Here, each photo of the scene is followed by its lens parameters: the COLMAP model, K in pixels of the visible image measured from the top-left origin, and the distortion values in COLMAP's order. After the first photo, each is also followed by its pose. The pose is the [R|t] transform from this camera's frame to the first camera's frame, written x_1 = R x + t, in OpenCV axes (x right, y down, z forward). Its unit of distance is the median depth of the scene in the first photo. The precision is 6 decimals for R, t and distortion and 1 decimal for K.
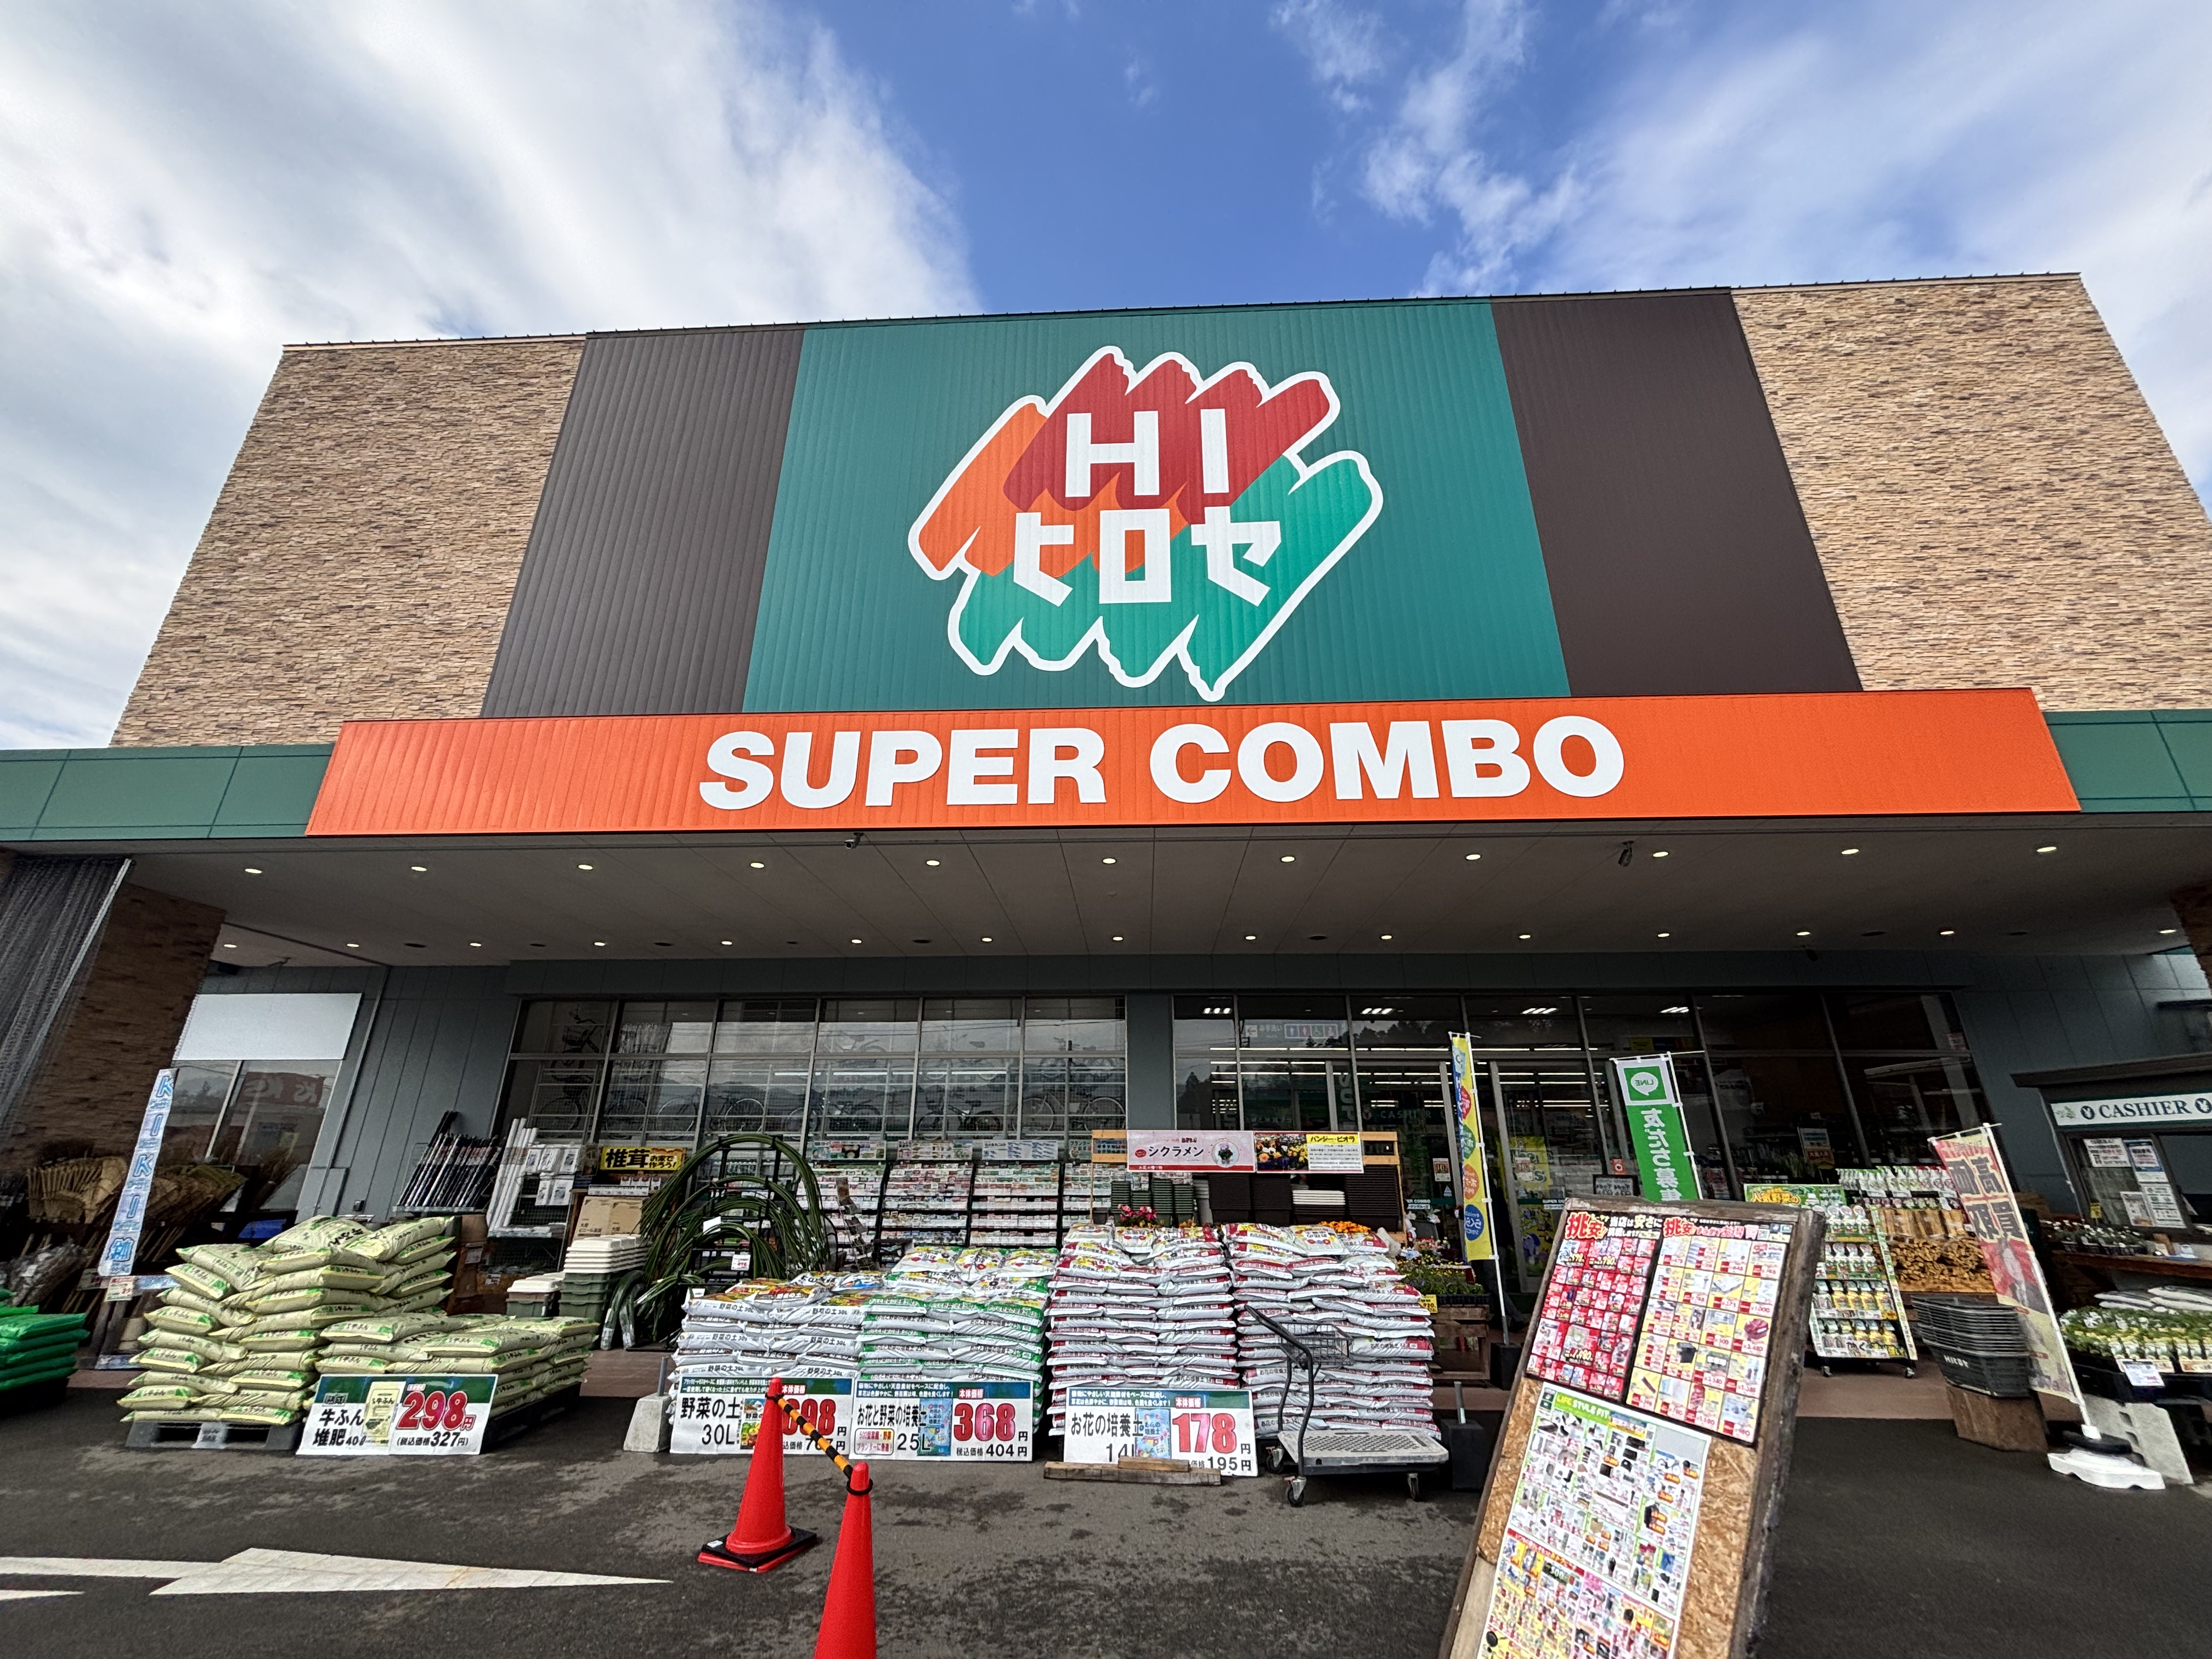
lens RADIAL K [[885.2, 0, 1106.5], [0, 885.2, 830.8], [0, 0, 1]] dist [0.008413, -0.004002]
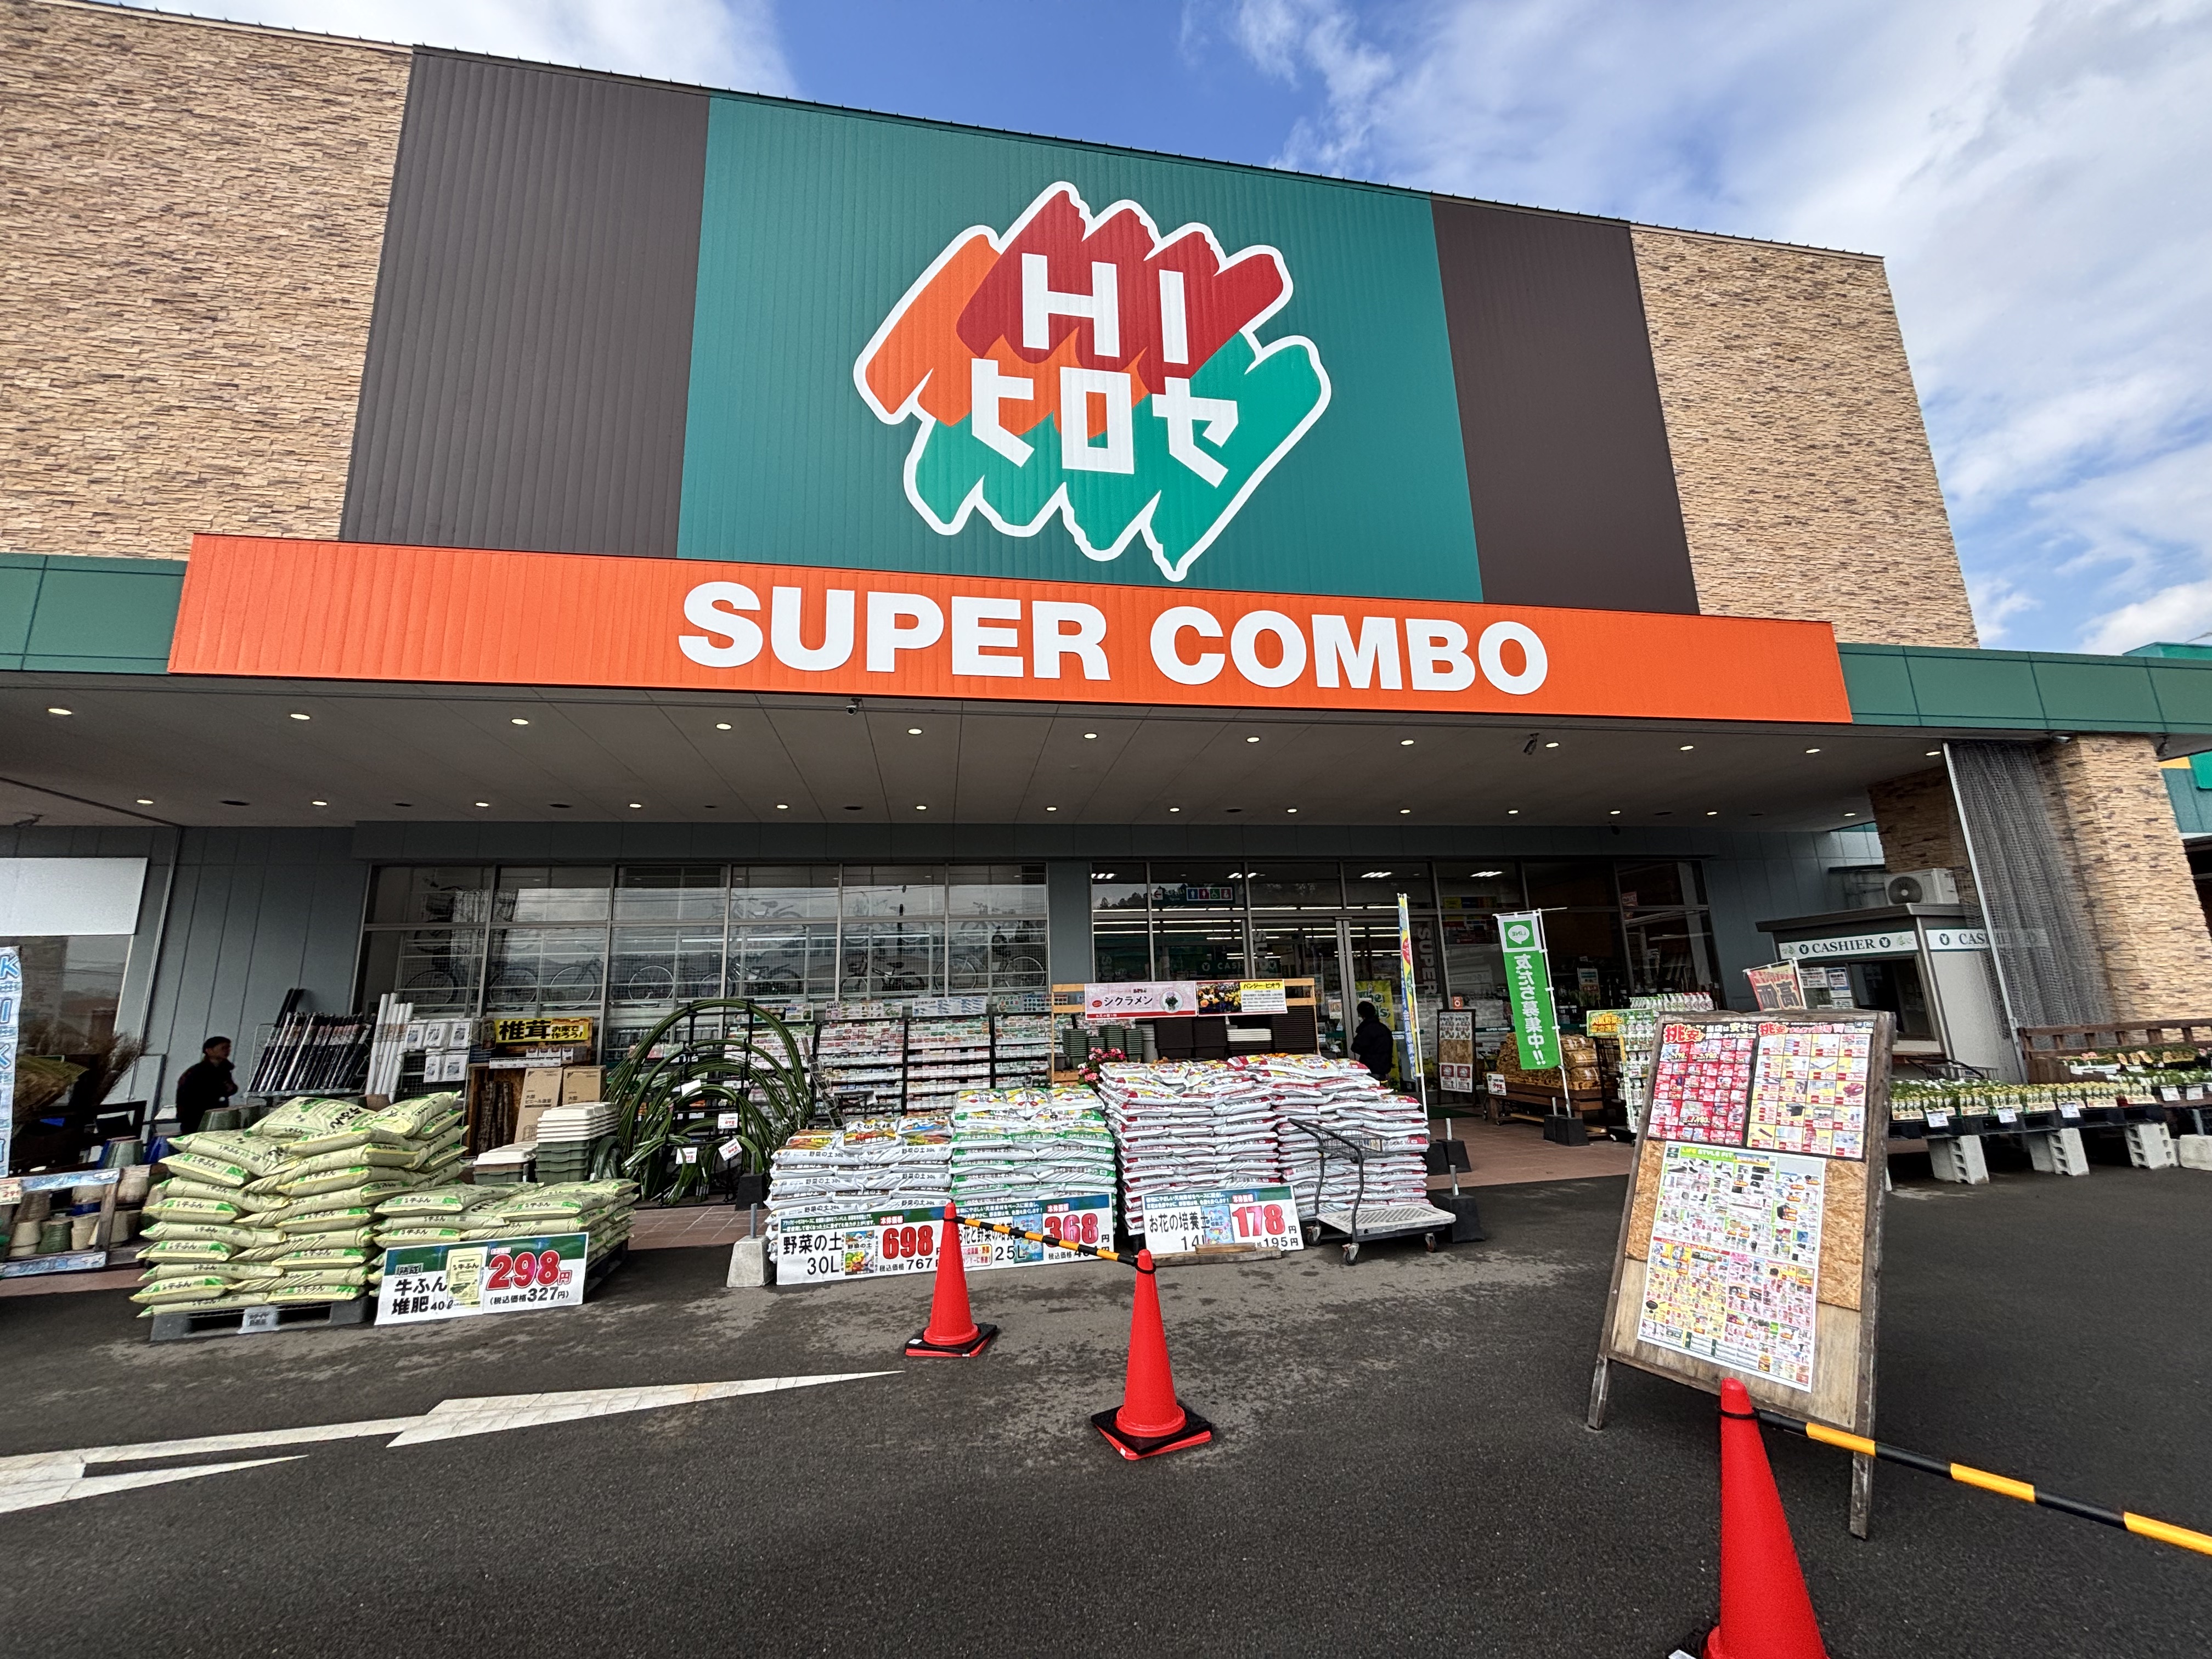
lens RADIAL K [[887.2, 0, 1106.1], [0, 887.2, 832.4], [0, 0, 1]] dist [-0.000727, -0.000325]
pose [[0.973833, 0.008800, 0.227093, -0.230085], [-0.043175, 0.988216, 0.146850, -0.006870], [-0.223125, -0.152812, 0.962738, -0.021313]]
